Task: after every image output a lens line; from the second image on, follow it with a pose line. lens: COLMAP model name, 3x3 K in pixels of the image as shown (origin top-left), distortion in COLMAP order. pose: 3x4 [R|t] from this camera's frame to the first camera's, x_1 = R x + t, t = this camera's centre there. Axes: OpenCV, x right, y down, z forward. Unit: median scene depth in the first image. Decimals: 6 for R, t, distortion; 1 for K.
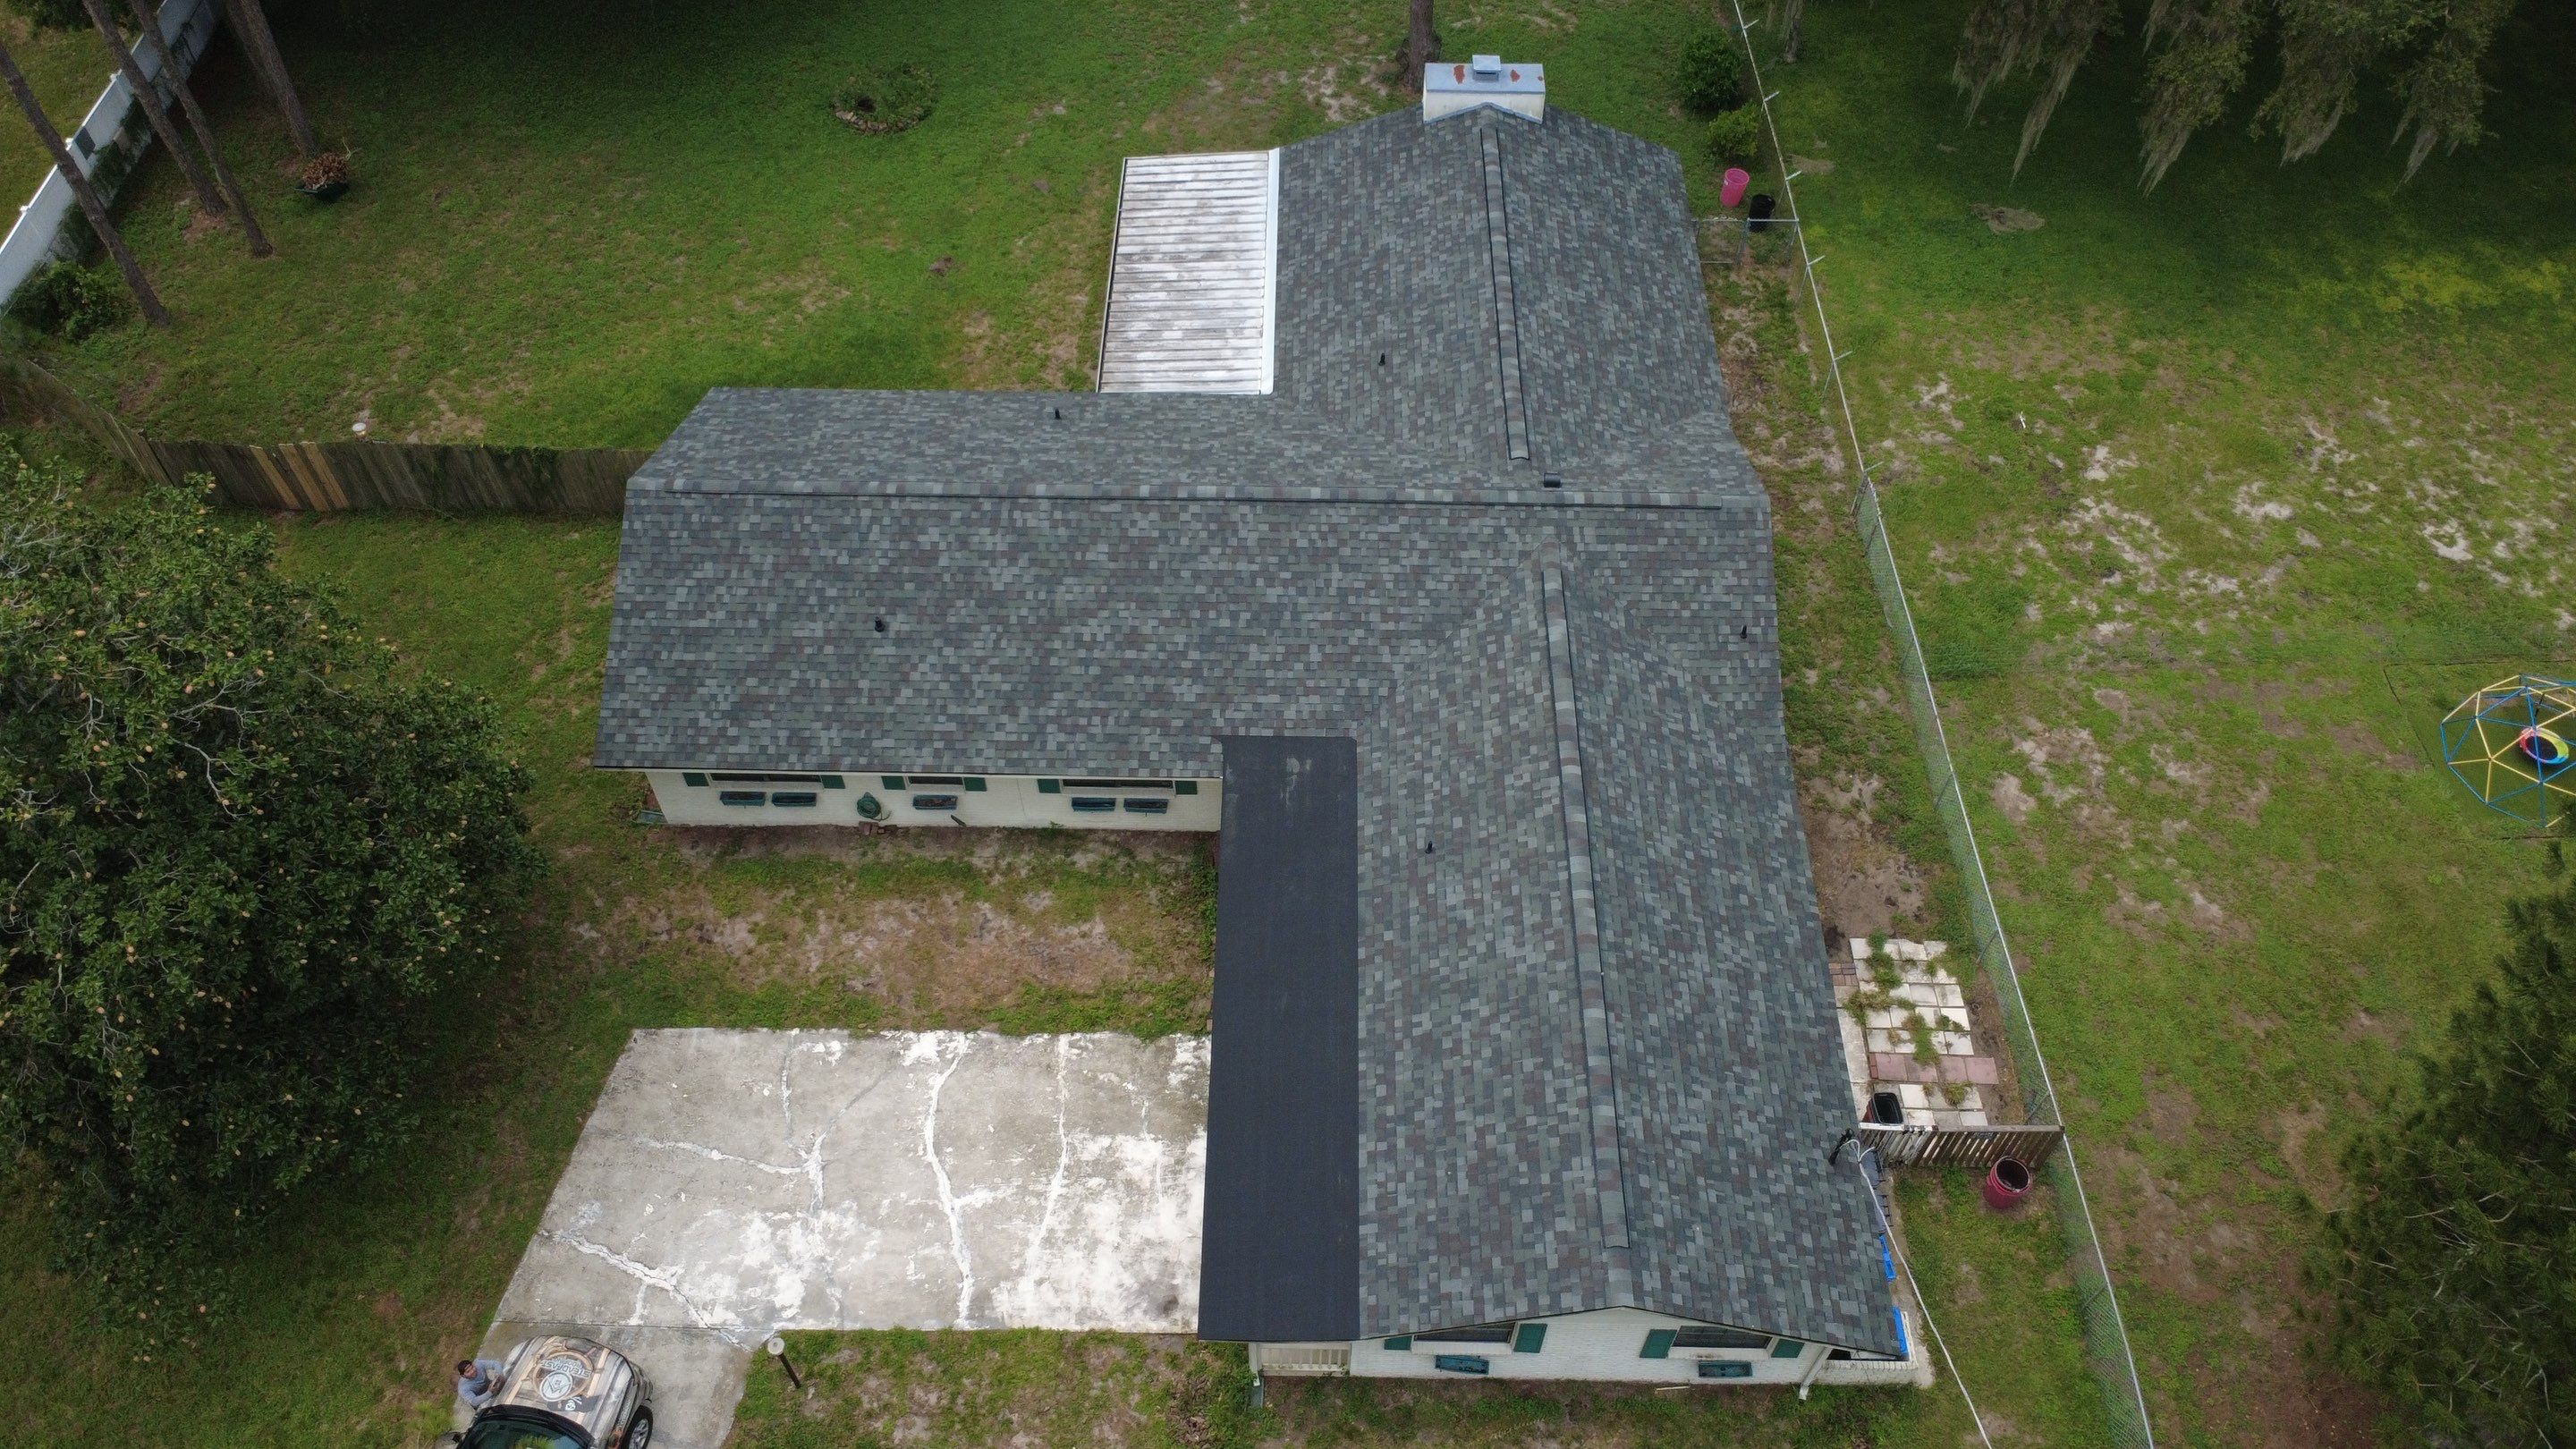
lens RADIAL K [[1876.8, 0, 1283.6], [0, 1876.8, 720.2], [0, 0, 1]] dist [-0.001116, 0.000396]
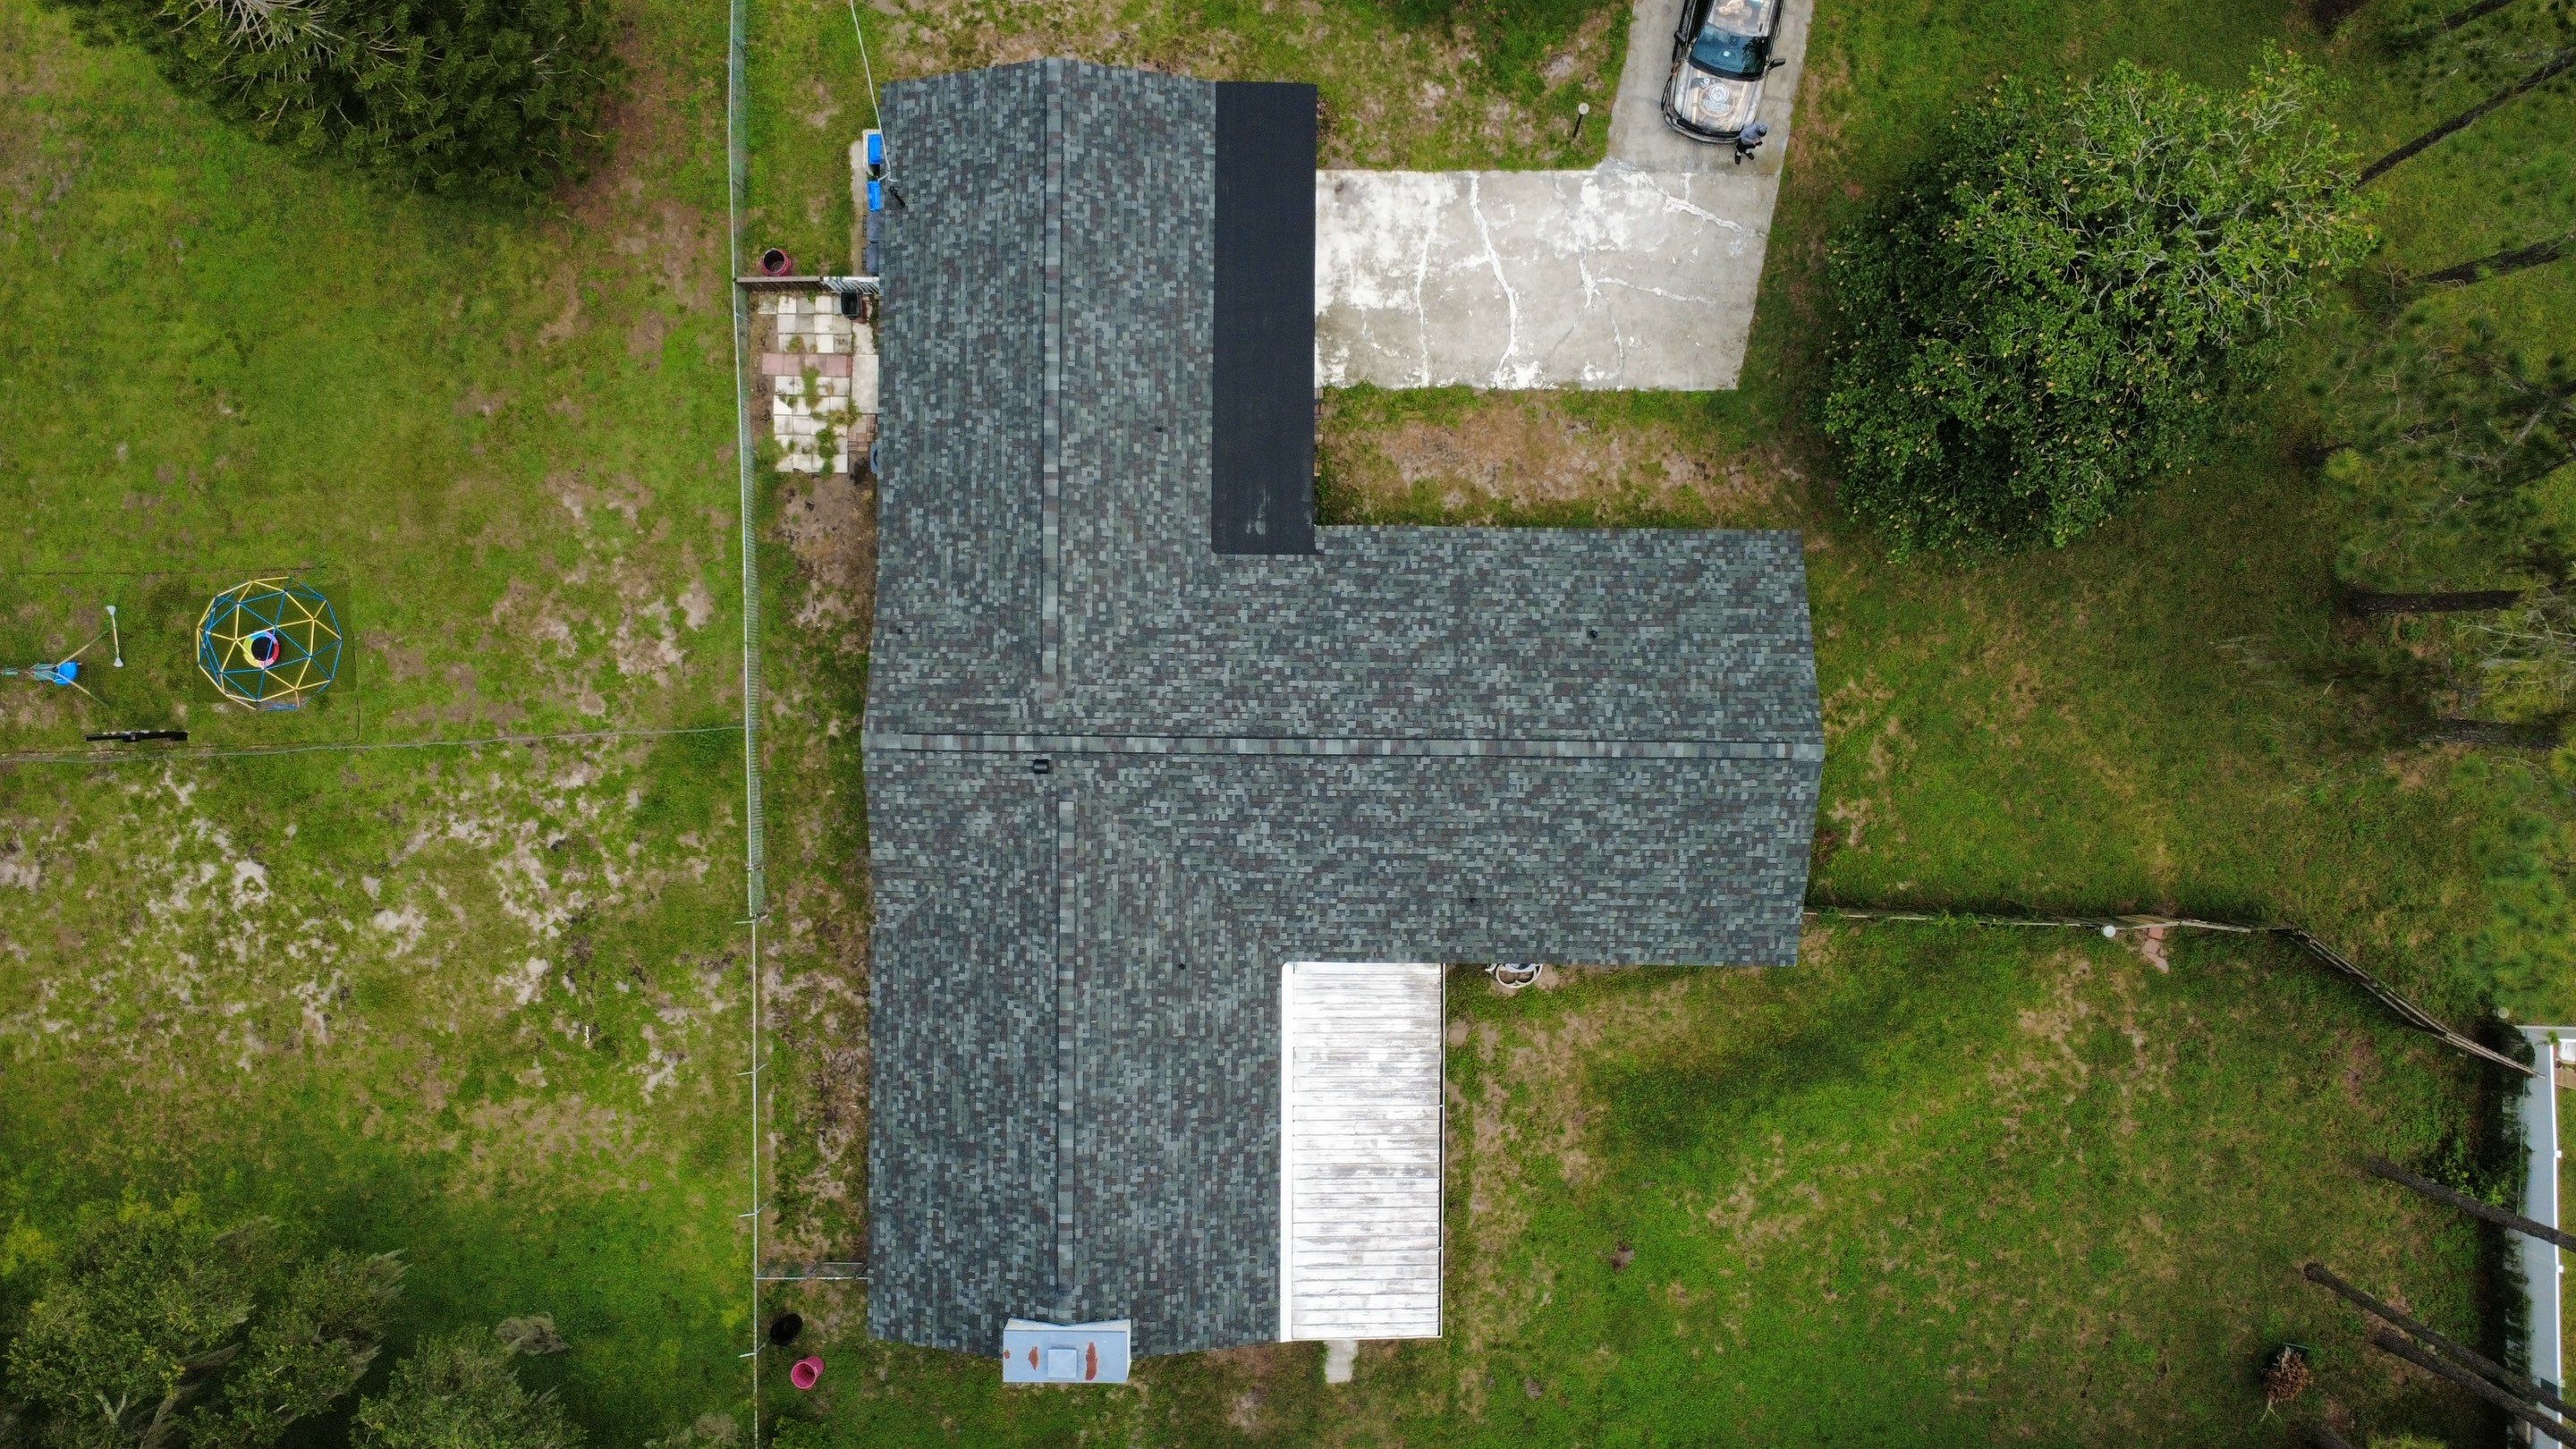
lens RADIAL K [[1876.8, 0, 1283.6], [0, 1876.8, 720.2], [0, 0, 1]] dist [-0.001116, 0.000396]
pose [[-0.999941, 0.010137, 0.004021, -0.014442], [-0.005446, -0.783630, 0.621204, -0.862116], [0.009448, 0.621145, 0.783639, 0.061294]]
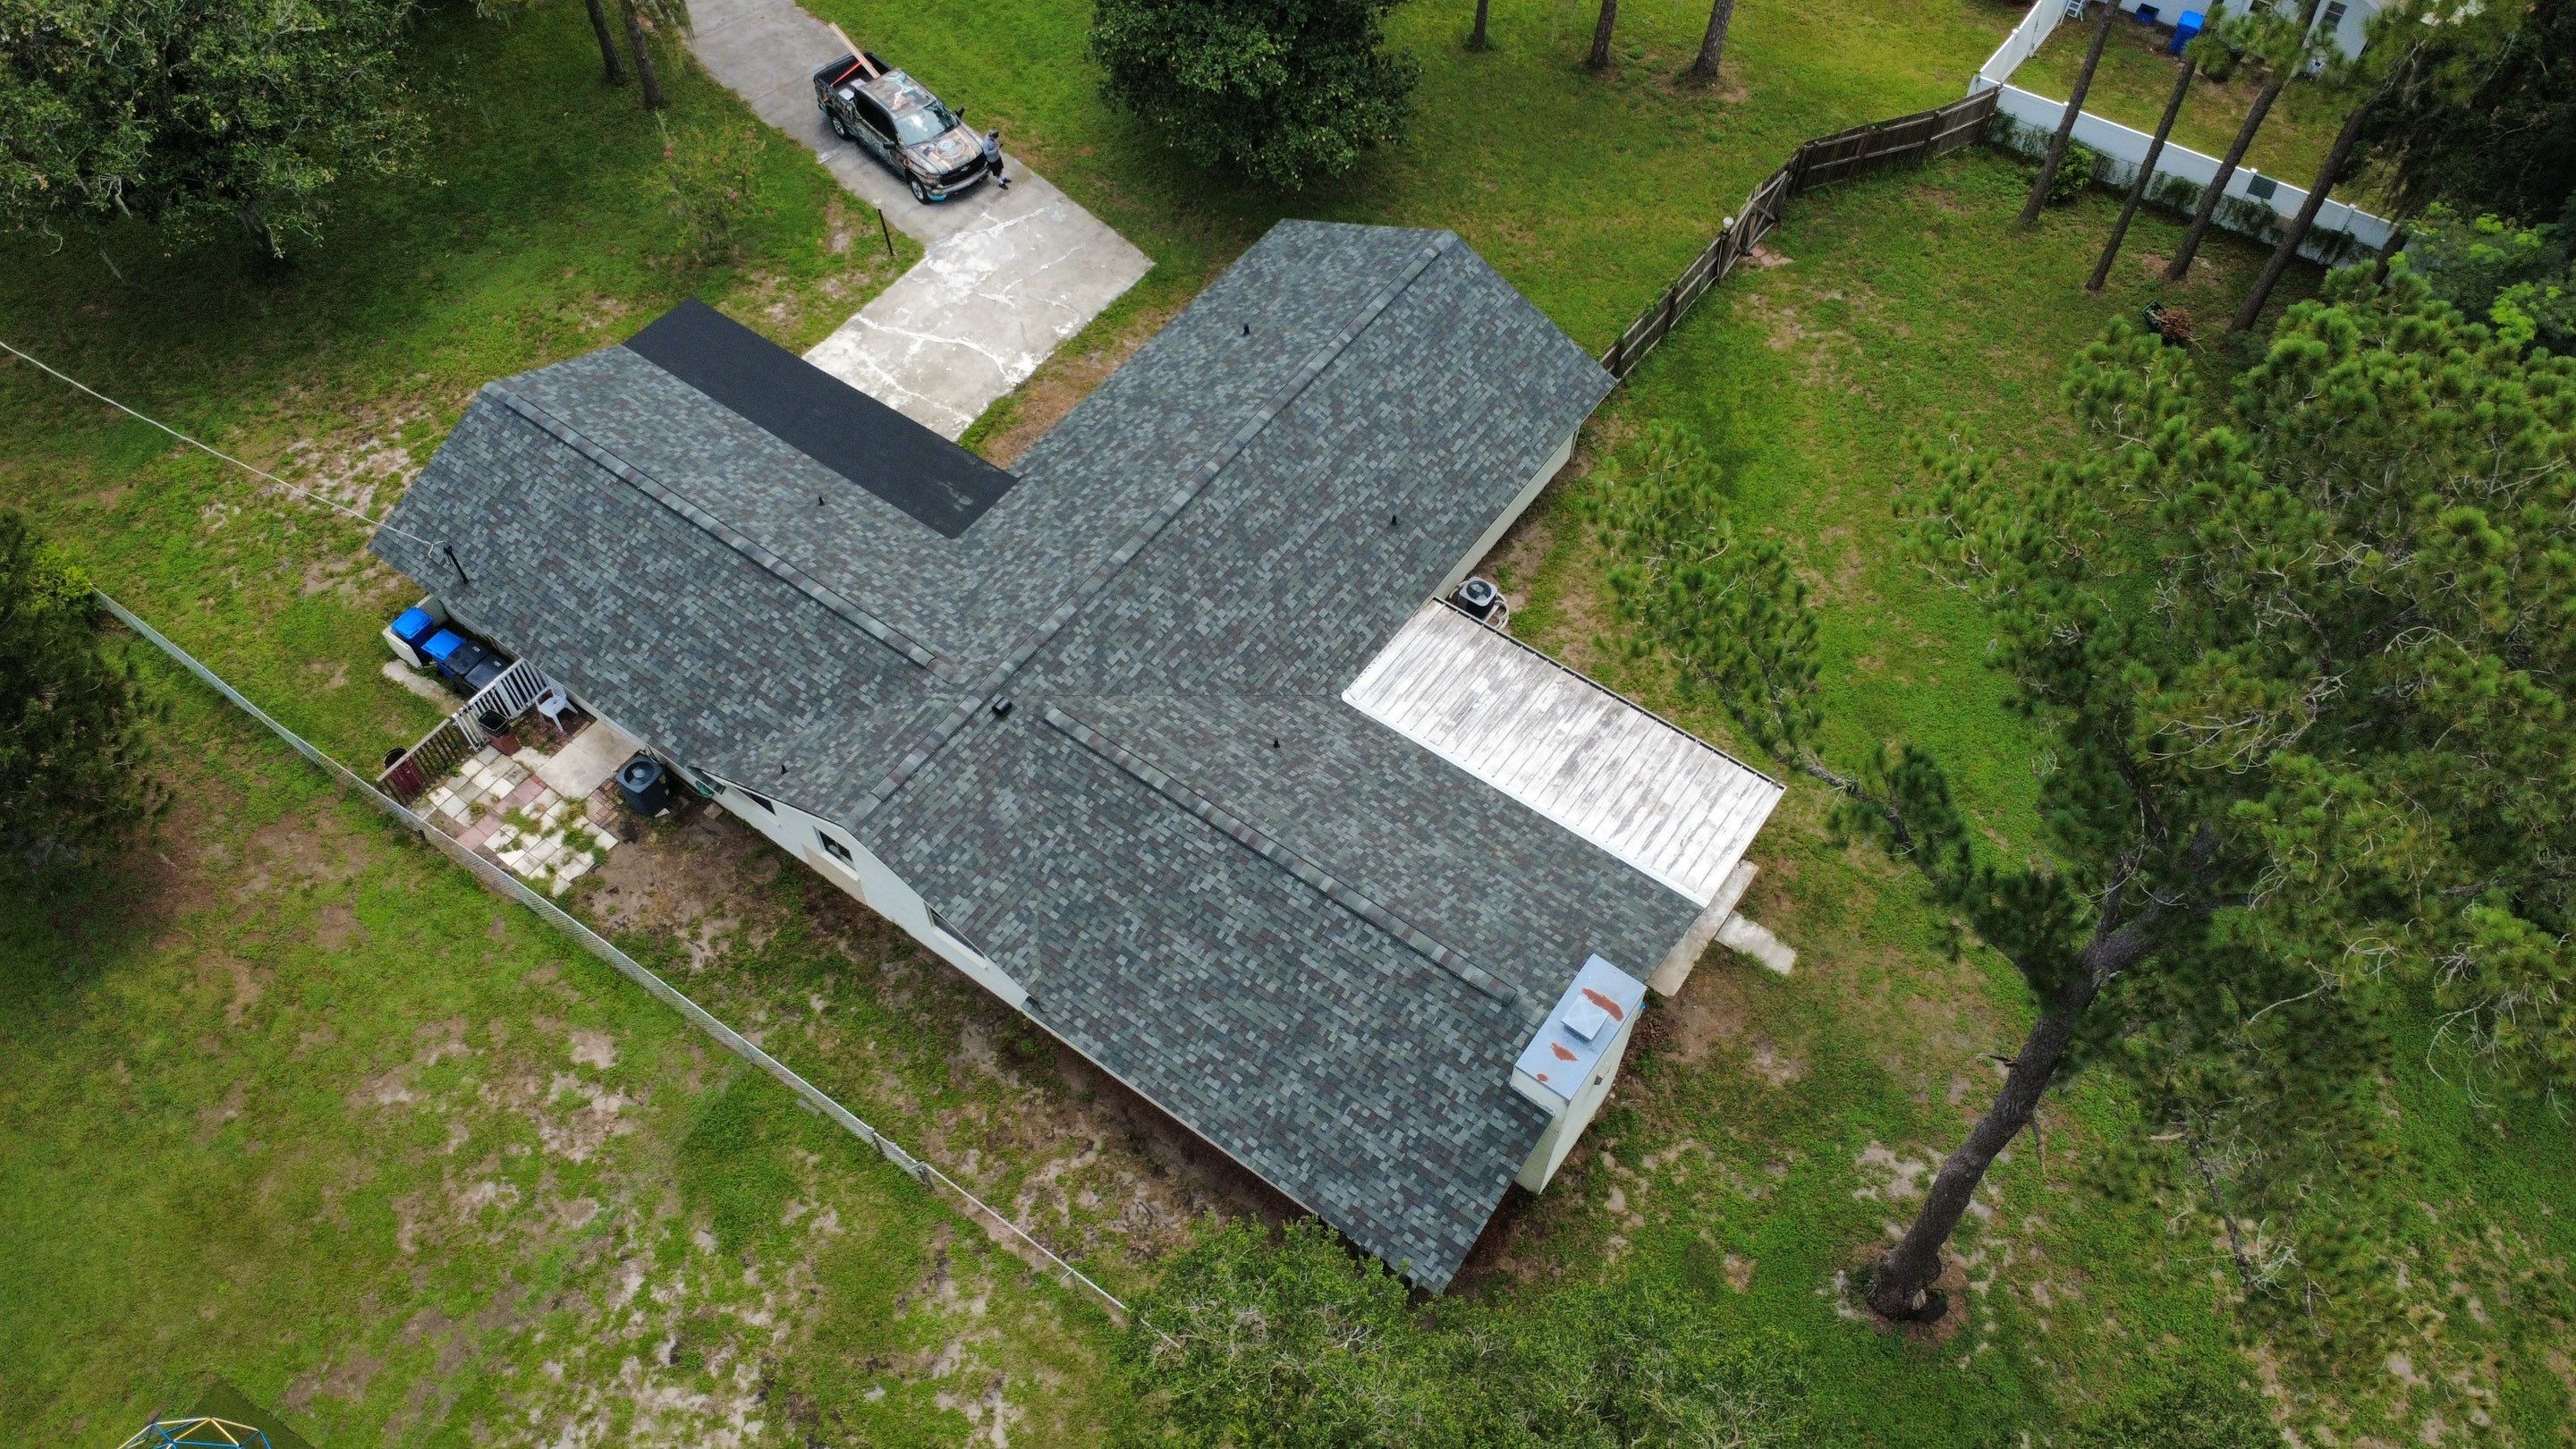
lens RADIAL K [[1876.8, 0, 1283.6], [0, 1876.8, 720.2], [0, 0, 1]] dist [-0.001116, 0.000396]
pose [[-0.570852, 0.666422, -0.479594, 0.584156], [-0.644024, -0.001126, 0.765005, -1.075758], [0.509276, 0.745574, 0.429835, 0.647396]]
